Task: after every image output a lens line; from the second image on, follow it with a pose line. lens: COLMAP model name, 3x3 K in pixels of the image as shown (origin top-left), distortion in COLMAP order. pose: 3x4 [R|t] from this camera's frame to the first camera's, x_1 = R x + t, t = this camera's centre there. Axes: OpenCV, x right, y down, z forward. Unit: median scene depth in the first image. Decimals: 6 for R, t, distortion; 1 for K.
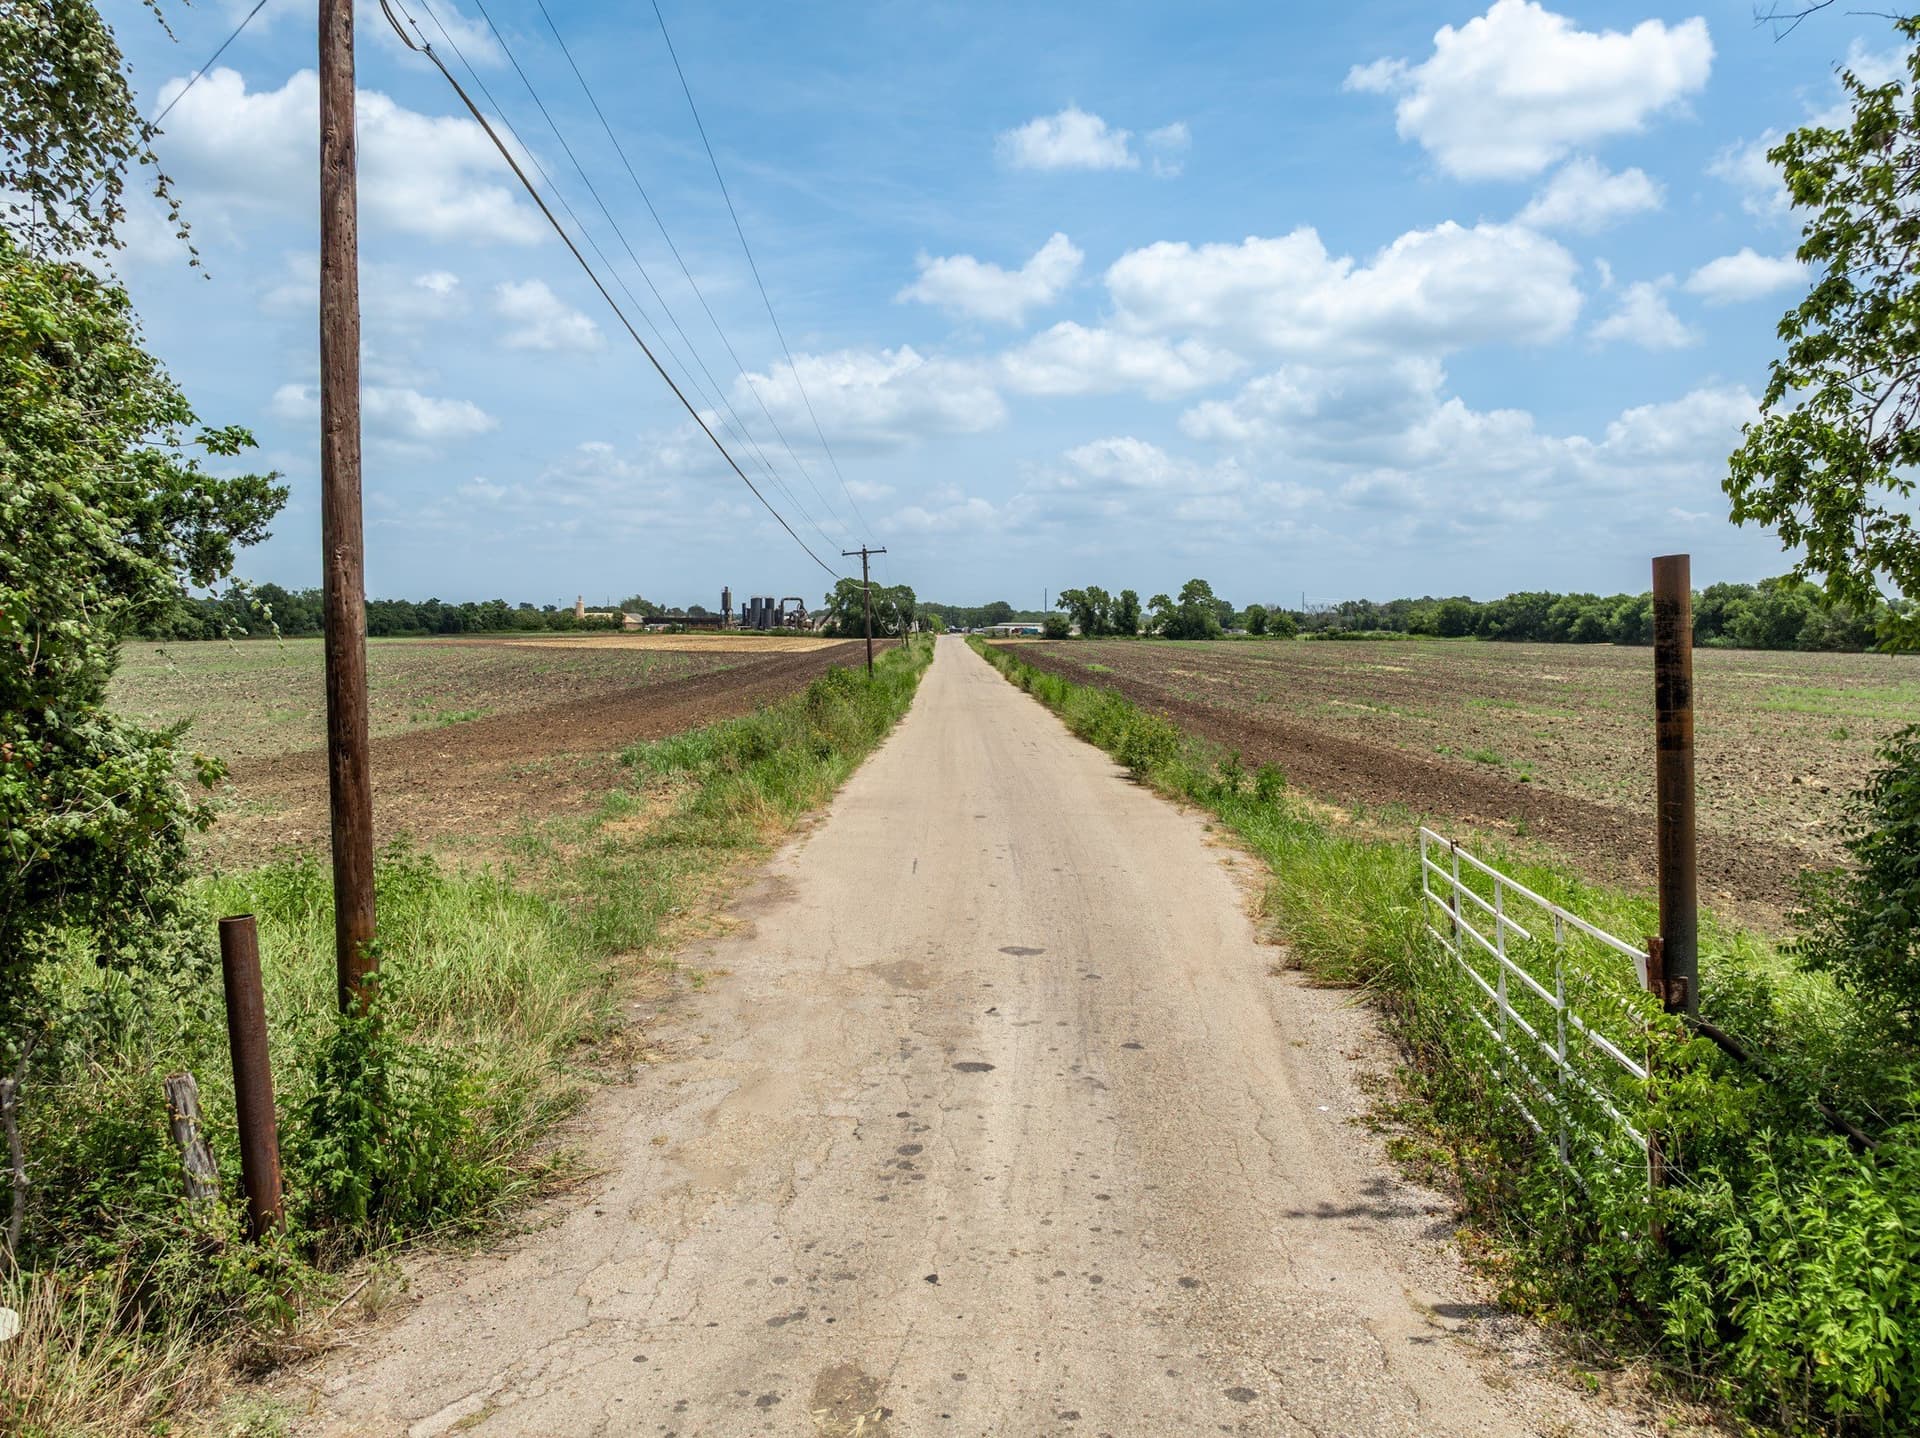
lens RADIAL K [[1355.0, 0, 990.2], [0, 1355.0, 713.0], [0, 0, 1]] dist [-0.037573, 0.007276]
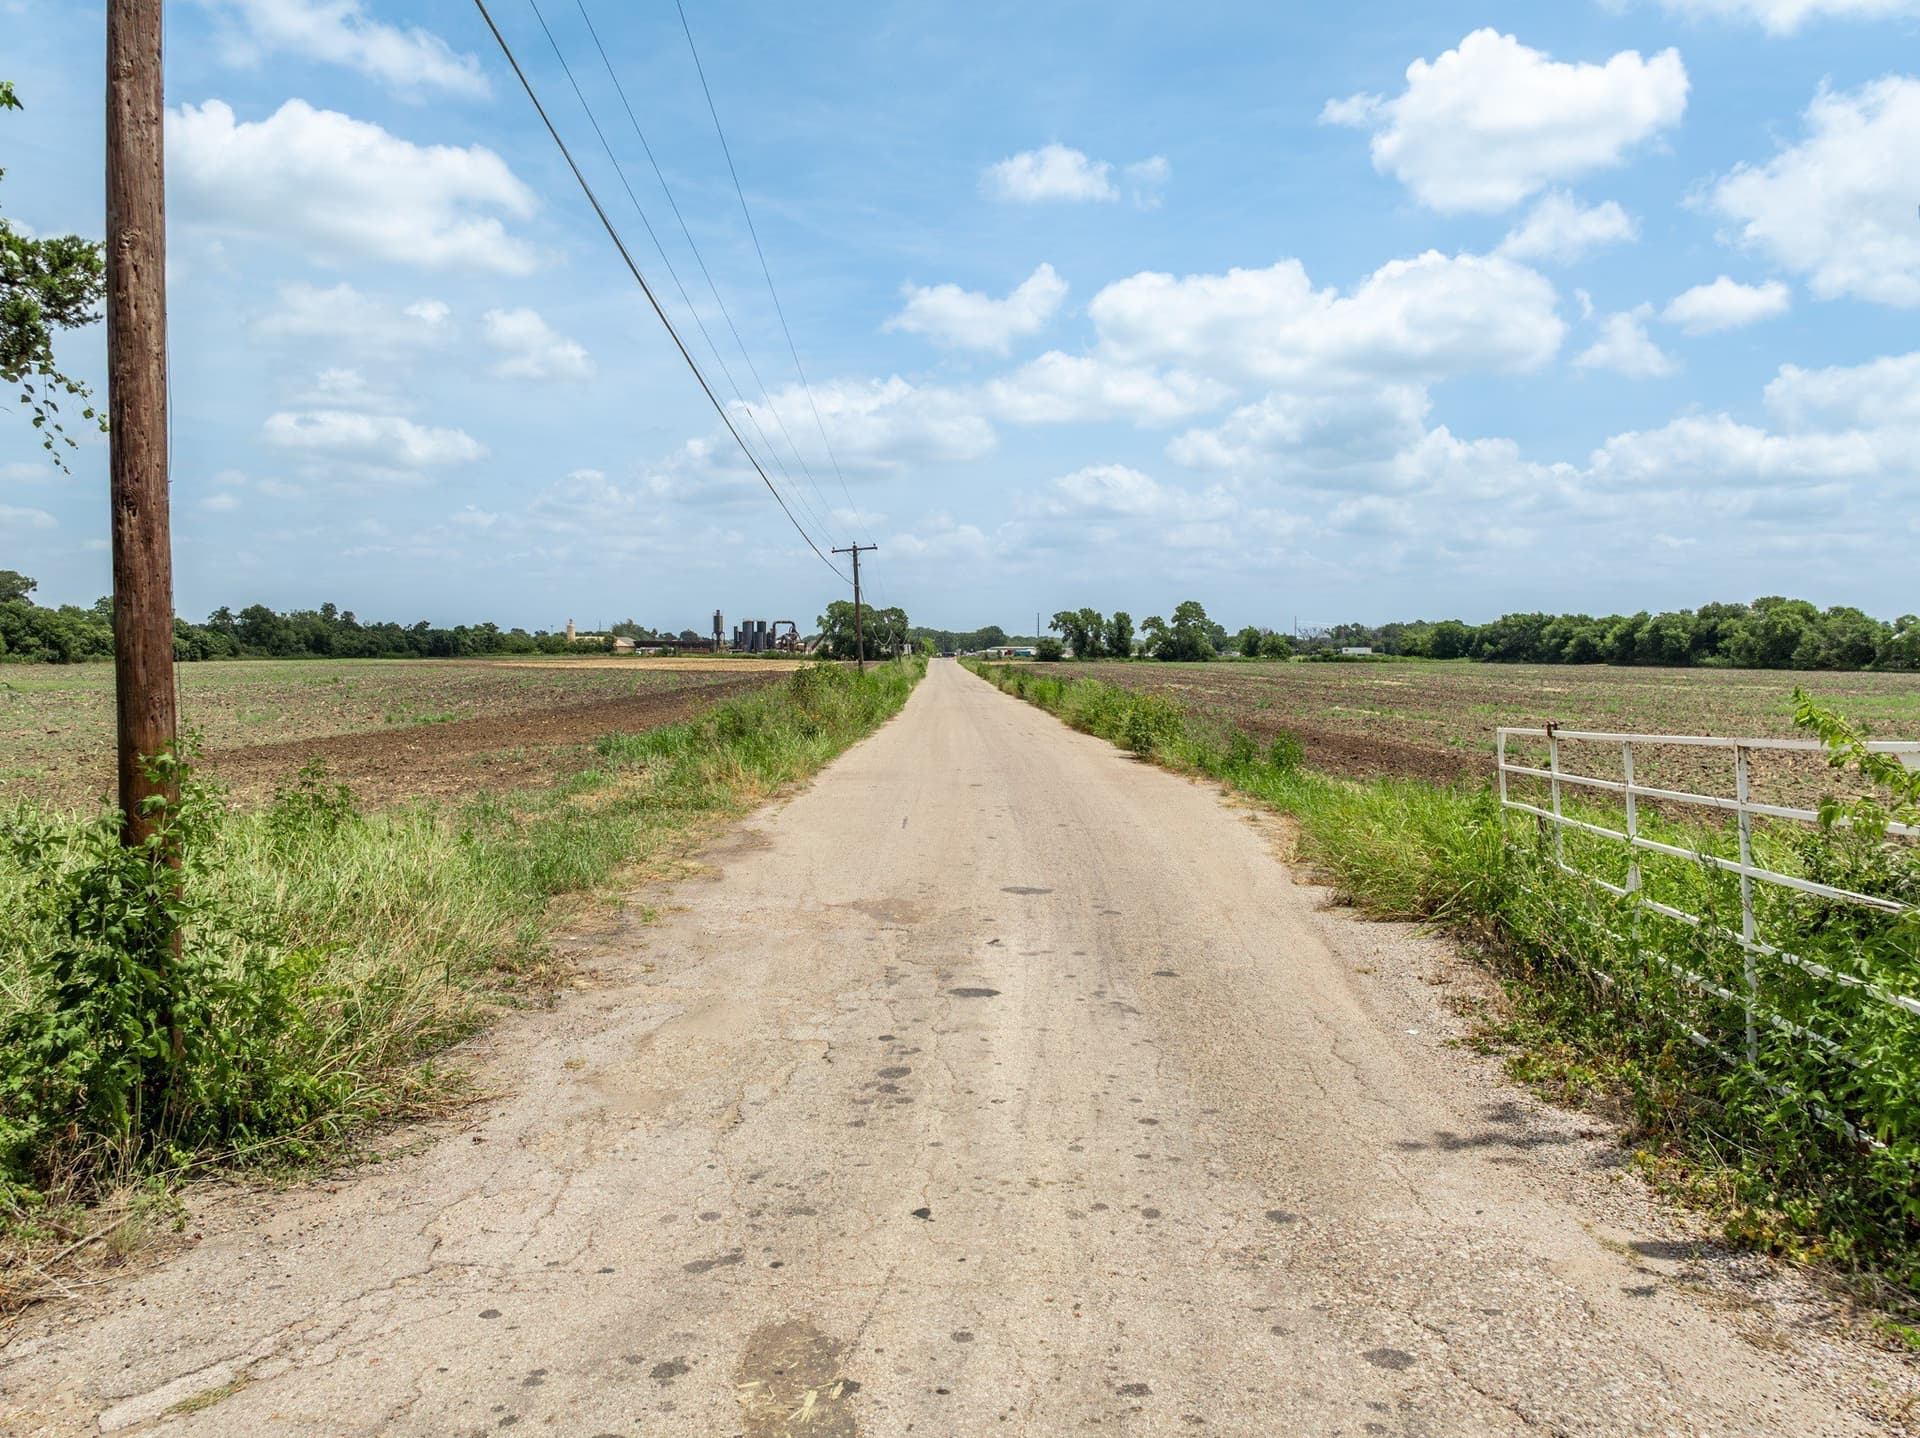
lens RADIAL K [[1349.2, 0, 956.1], [0, 1349.2, 691.2], [0, 0, 1]] dist [-0.042683, 0.027468]
pose [[0.999665, -0.016369, -0.020045, -0.003235], [0.015567, 0.999098, -0.039520, 0.088105], [0.020674, 0.039195, 0.999018, 0.142367]]
